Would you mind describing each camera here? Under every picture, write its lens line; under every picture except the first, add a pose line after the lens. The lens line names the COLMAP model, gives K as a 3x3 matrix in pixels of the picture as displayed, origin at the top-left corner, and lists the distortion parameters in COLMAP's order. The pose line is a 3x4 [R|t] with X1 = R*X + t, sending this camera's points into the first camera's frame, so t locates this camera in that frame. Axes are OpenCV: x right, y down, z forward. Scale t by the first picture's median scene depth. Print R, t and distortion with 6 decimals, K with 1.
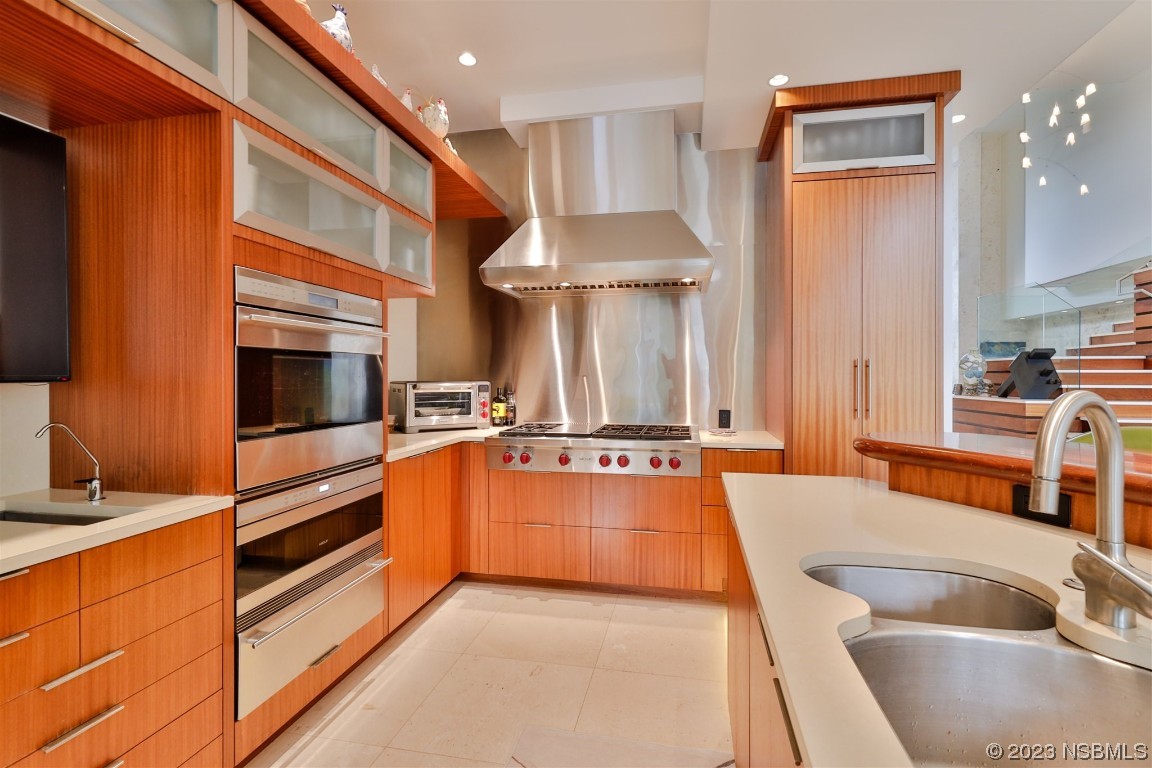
lens RADIAL K [[517.1, 0, 587.2], [0, 517.1, 376.6], [0, 0, 1]] dist [0.003984, 0.001269]
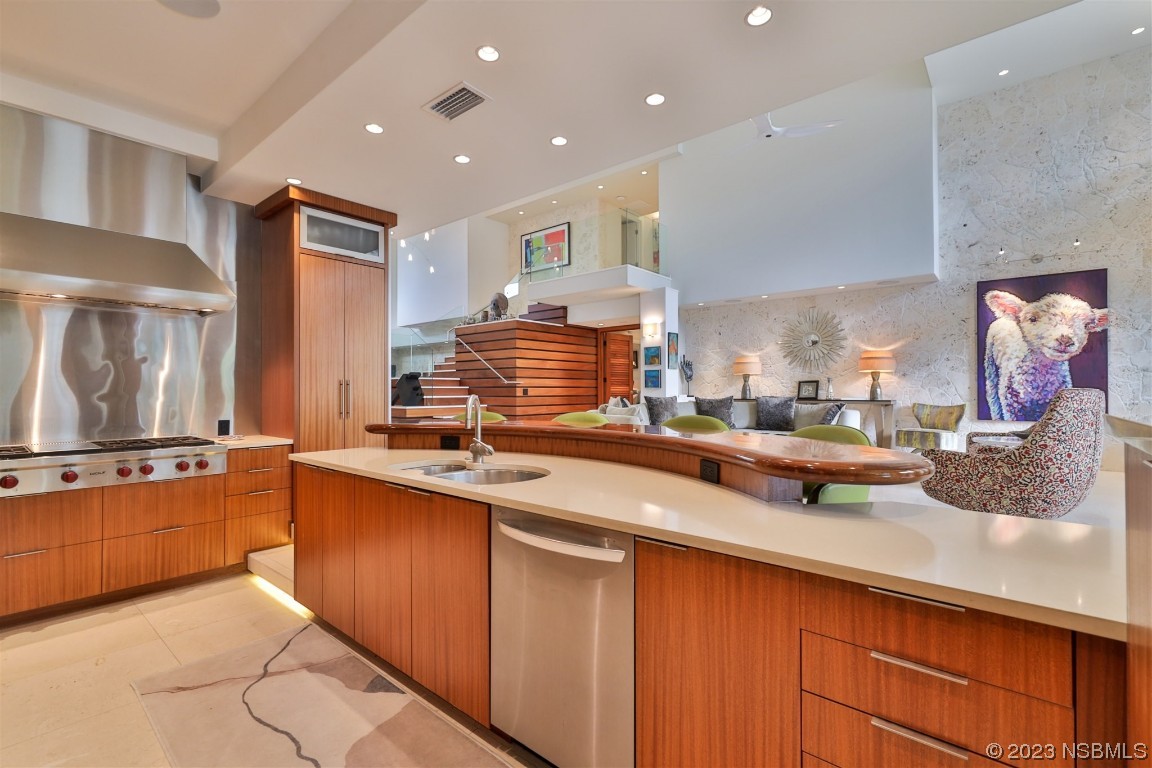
lens RADIAL K [[517.1, 0, 569.3], [0, 517.1, 383.3], [0, 0, 1]] dist [0.003984, 0.001269]
pose [[0.503640, 0.009543, 0.863861, -0.458929], [0.003803, 0.999905, -0.013263, -0.000337], [-0.863906, 0.009965, 0.503555, -0.346429]]
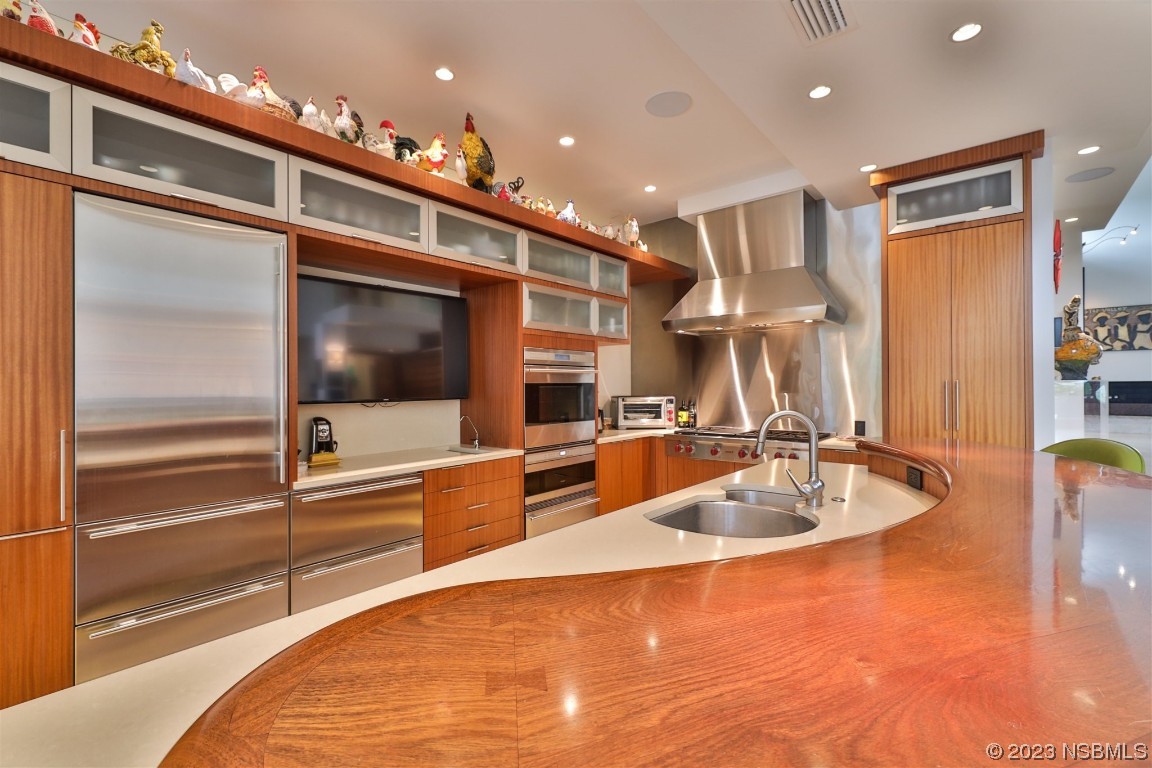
lens RADIAL K [[517.1, 0, 584.6], [0, 517.1, 383.3], [0, 0, 1]] dist [0.003984, 0.001269]
pose [[0.873071, -0.007078, -0.487542, 0.373945], [0.006442, 0.999975, -0.002981, -0.030468], [0.487551, -0.000538, 0.873094, -0.480369]]
